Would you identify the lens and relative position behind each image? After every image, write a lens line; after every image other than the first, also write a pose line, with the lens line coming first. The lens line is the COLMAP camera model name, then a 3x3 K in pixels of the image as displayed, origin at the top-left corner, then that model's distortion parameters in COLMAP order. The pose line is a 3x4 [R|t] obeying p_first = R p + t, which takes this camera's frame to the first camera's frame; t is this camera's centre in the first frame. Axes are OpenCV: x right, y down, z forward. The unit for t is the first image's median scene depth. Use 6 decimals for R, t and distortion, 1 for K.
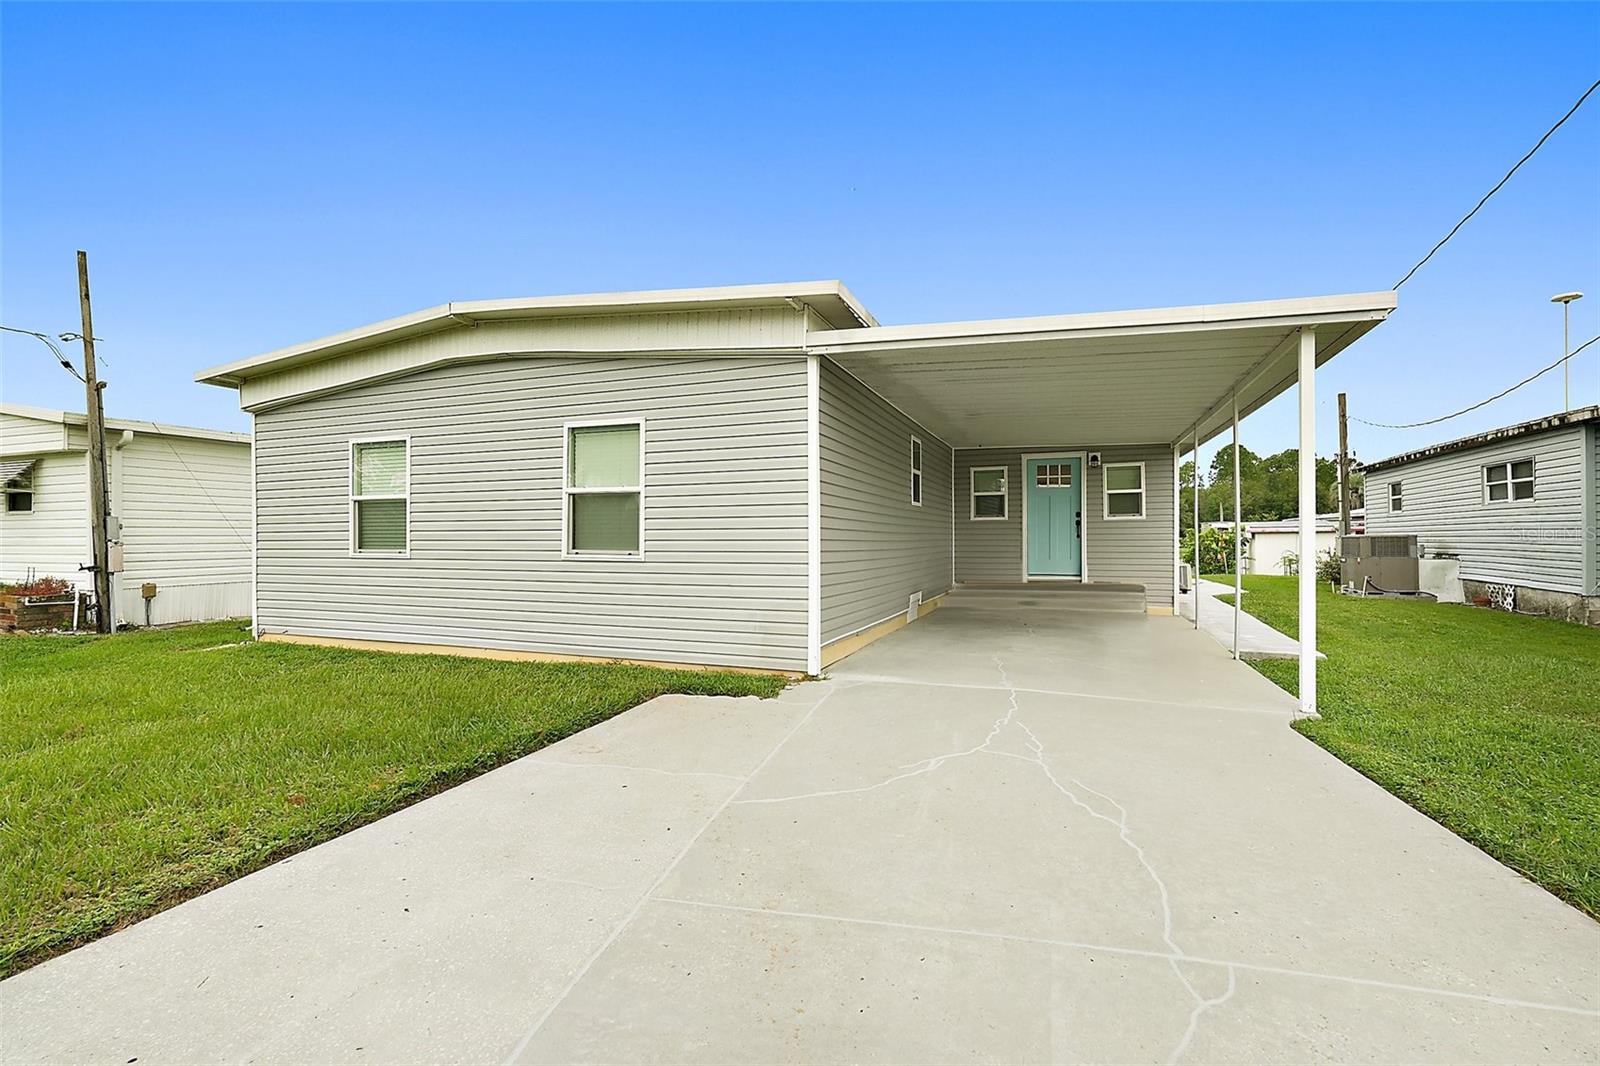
lens RADIAL K [[695.6, 0, 807.1], [0, 695.6, 543.5], [0, 0, 1]] dist [-0.006877, 0.003400]
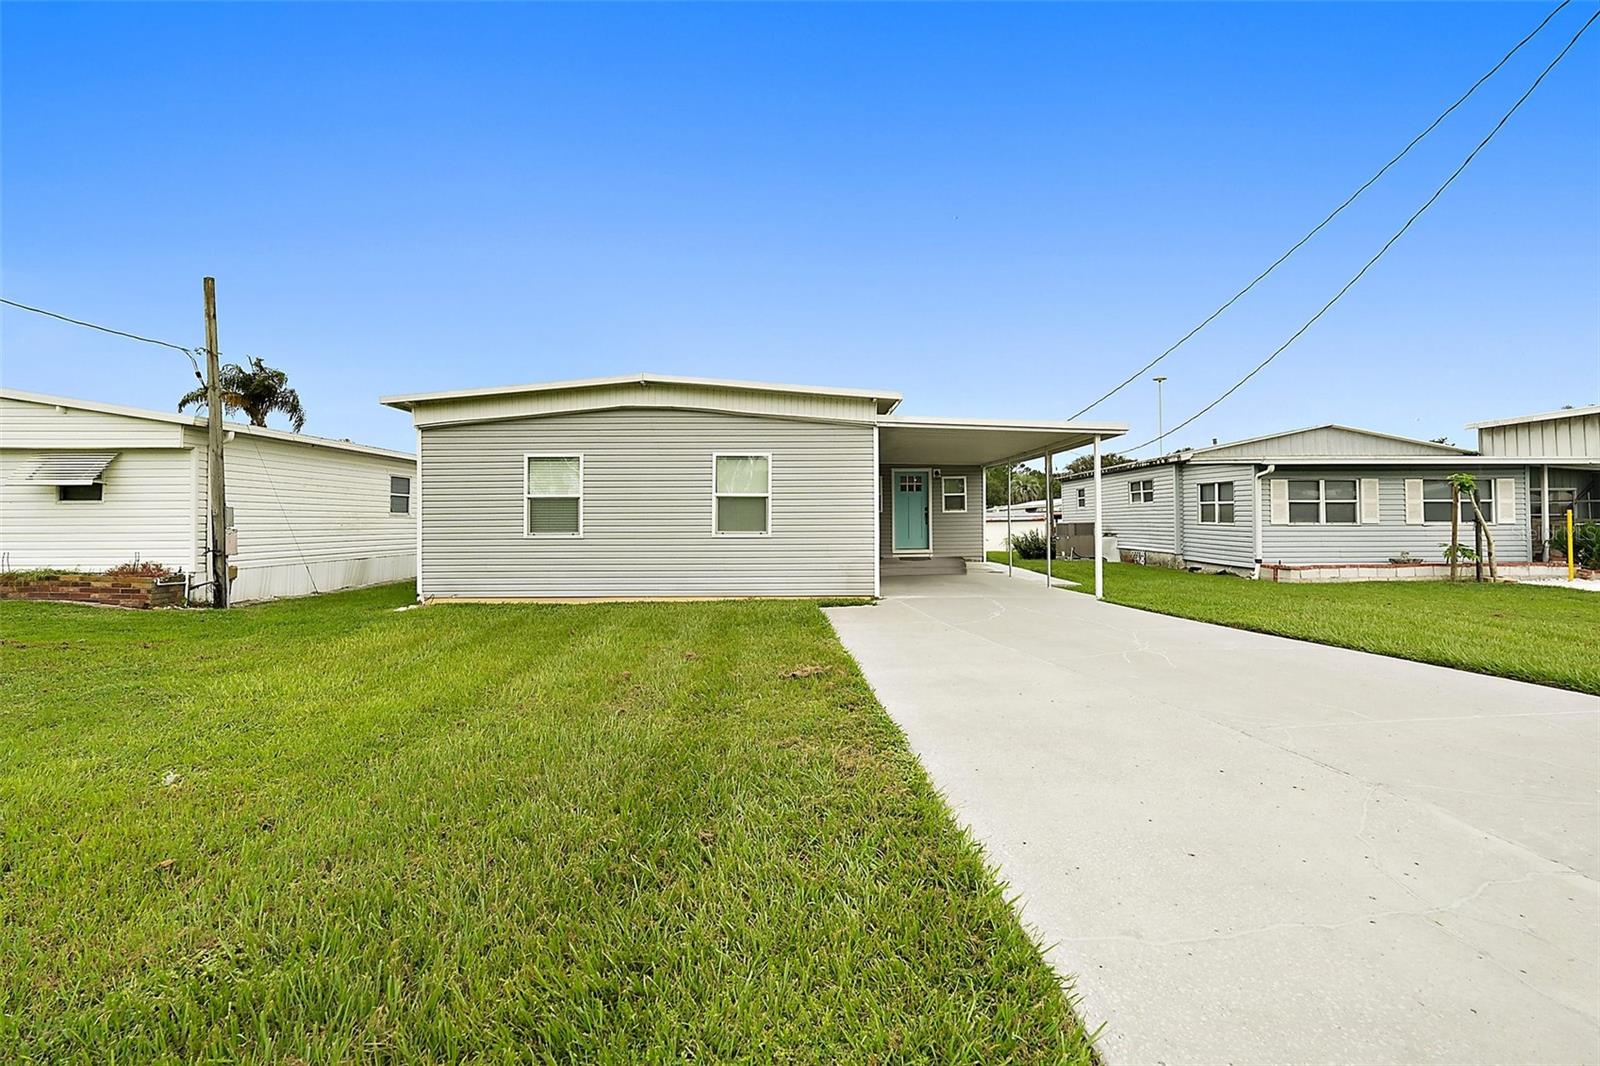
lens RADIAL K [[695.6, 0, 800.2], [0, 695.6, 524.7], [0, 0, 1]] dist [-0.006877, 0.003400]
pose [[0.933739, -0.002381, 0.357946, -0.526444], [0.006053, 0.999940, -0.009137, 0.006867], [-0.357903, 0.010699, 0.933698, -0.413042]]
